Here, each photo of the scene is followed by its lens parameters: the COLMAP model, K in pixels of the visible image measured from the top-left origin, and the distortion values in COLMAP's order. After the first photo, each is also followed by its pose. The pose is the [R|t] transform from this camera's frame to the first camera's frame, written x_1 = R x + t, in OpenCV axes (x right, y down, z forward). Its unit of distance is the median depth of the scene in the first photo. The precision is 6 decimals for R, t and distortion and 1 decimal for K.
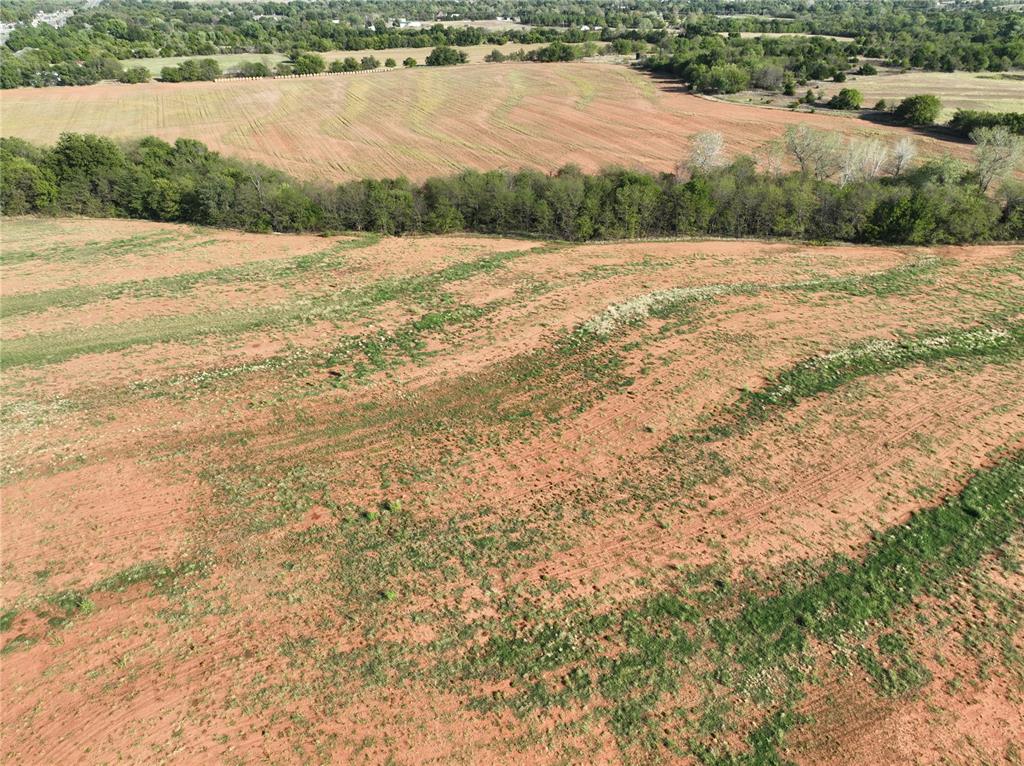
lens RADIAL K [[720.6, 0, 511.3], [0, 720.6, 387.8], [0, 0, 1]] dist [-0.002463, 0.020497]
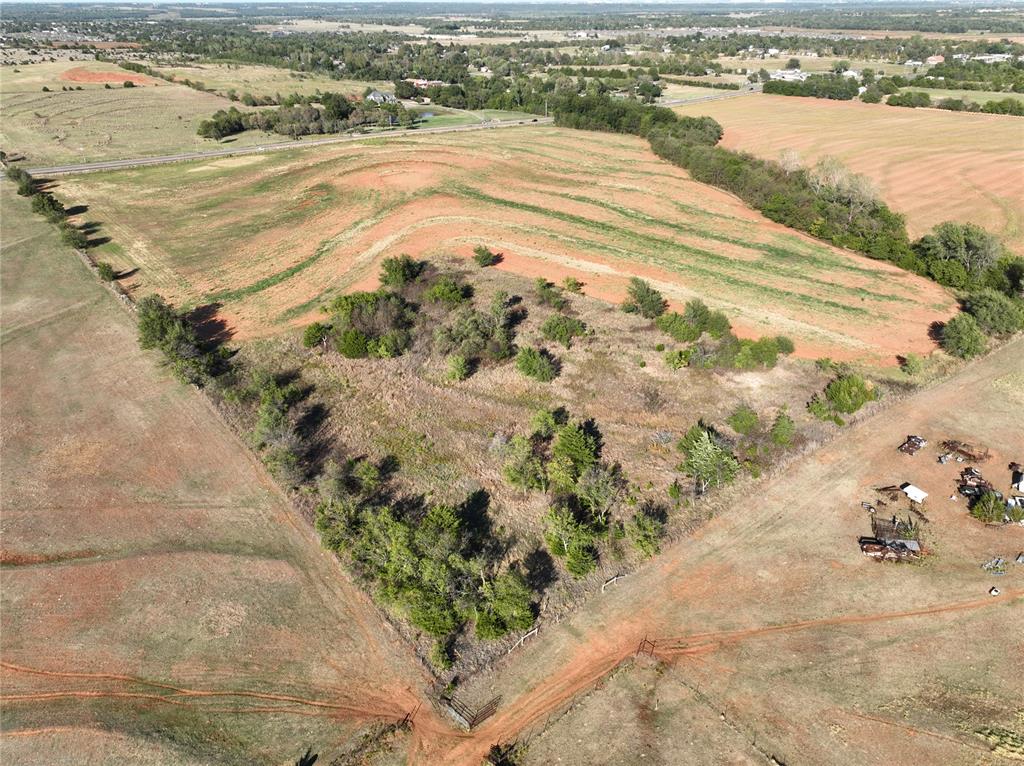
lens RADIAL K [[720.6, 0, 512.0], [0, 720.6, 382.1], [0, 0, 1]] dist [-0.002463, 0.020497]
pose [[0.249014, 0.456955, -0.853923, 2.054274], [-0.480572, 0.823793, 0.300692, -0.091676], [0.840858, 0.335494, 0.424736, -0.162556]]
